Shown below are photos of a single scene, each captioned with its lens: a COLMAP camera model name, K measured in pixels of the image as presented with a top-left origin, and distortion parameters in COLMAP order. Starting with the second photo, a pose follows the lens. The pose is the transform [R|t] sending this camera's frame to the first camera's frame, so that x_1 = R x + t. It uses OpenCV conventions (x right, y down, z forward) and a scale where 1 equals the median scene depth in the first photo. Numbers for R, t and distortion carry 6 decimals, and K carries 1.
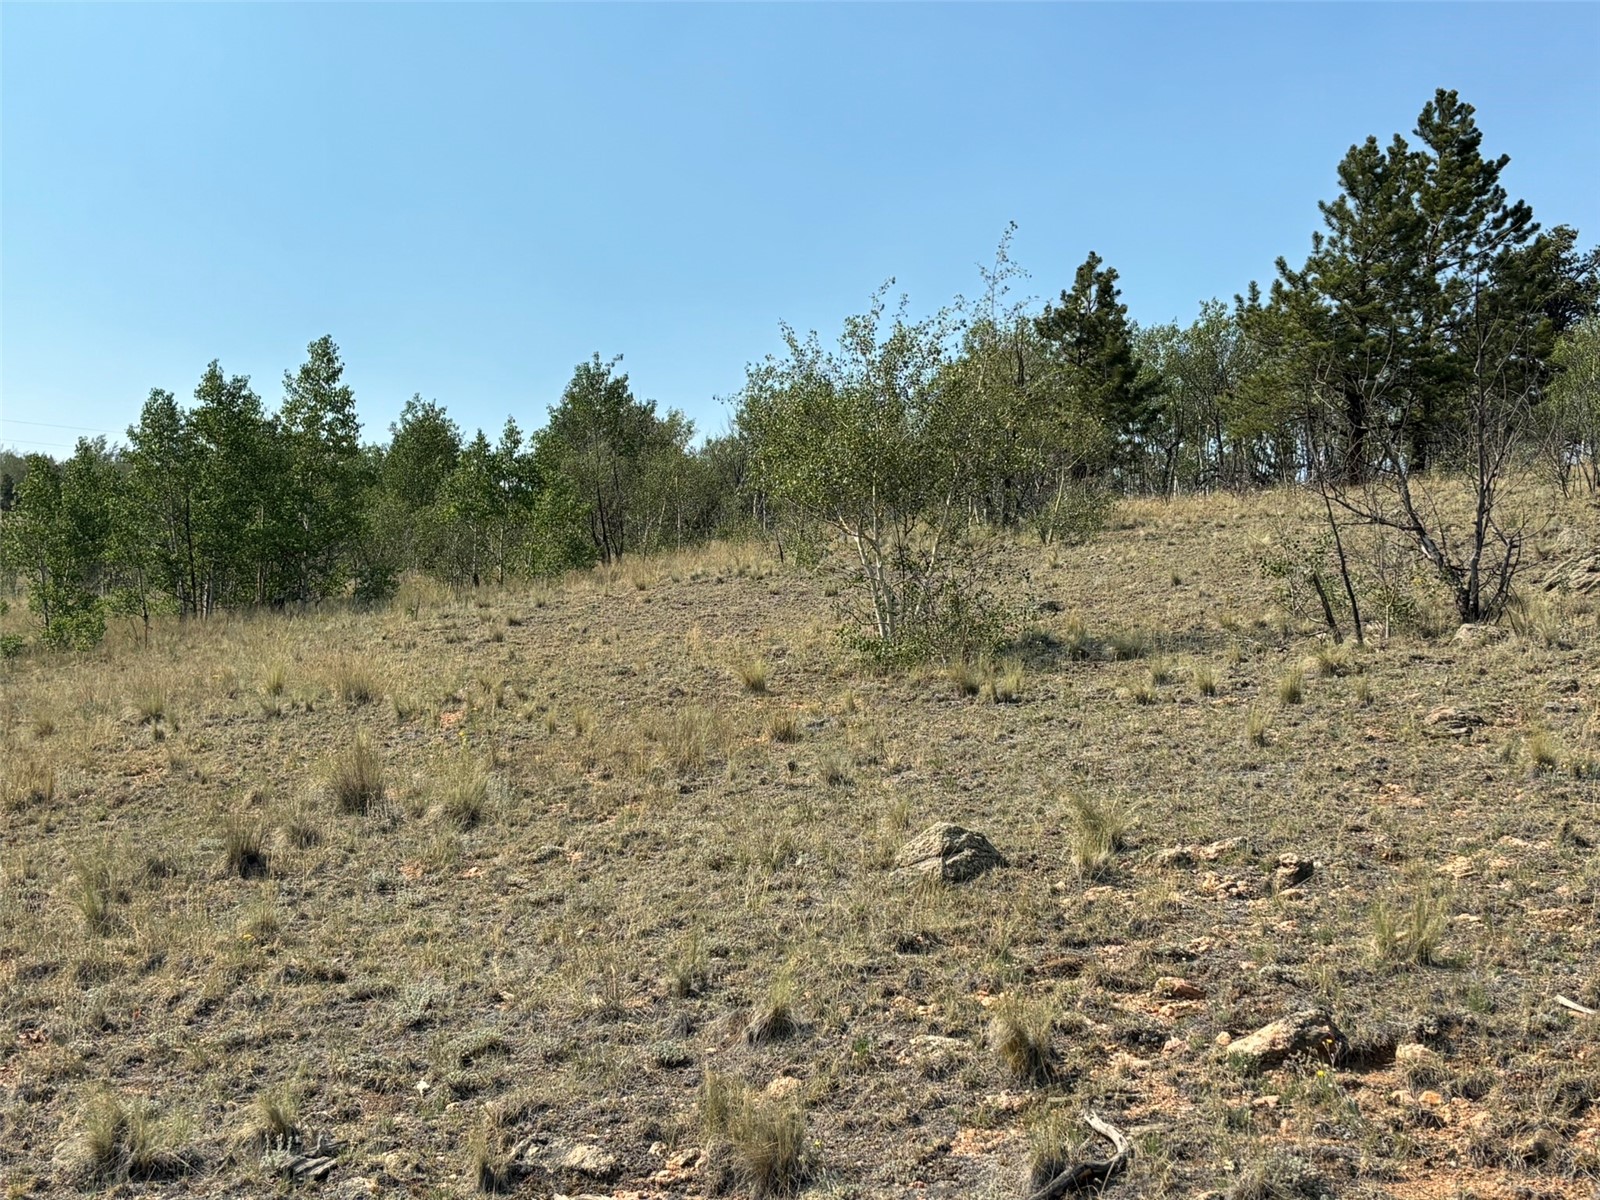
lens RADIAL K [[2207.7, 0, 825.4], [0, 2207.7, 597.3], [0, 0, 1]] dist [0.090160, 0.000000]
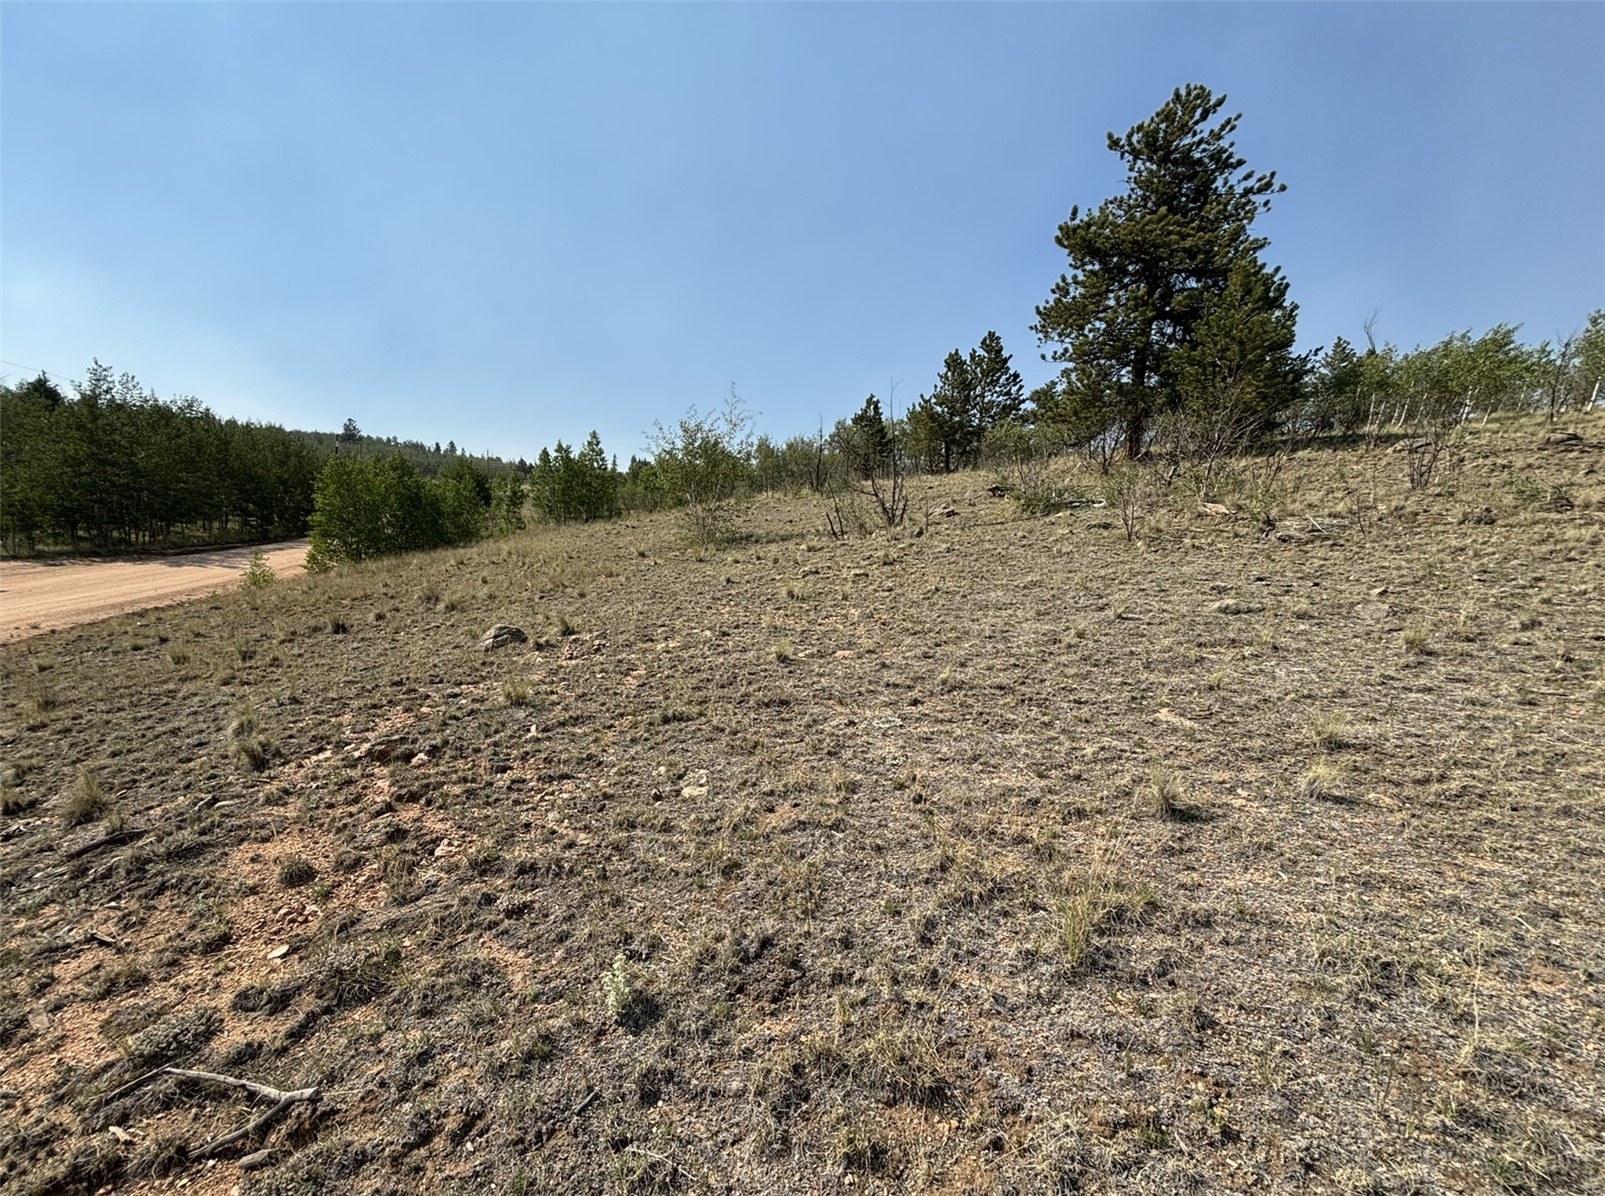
lens RADIAL K [[694.2, 0, 765.5], [0, 694.2, 621.7], [0, 0, 1]] dist [-0.003694, 0.001384]
pose [[0.994644, 0.002831, -0.103325, 0.095836], [0.013435, 0.987605, 0.156385, -0.005013], [0.102487, -0.156935, 0.982277, 0.051868]]
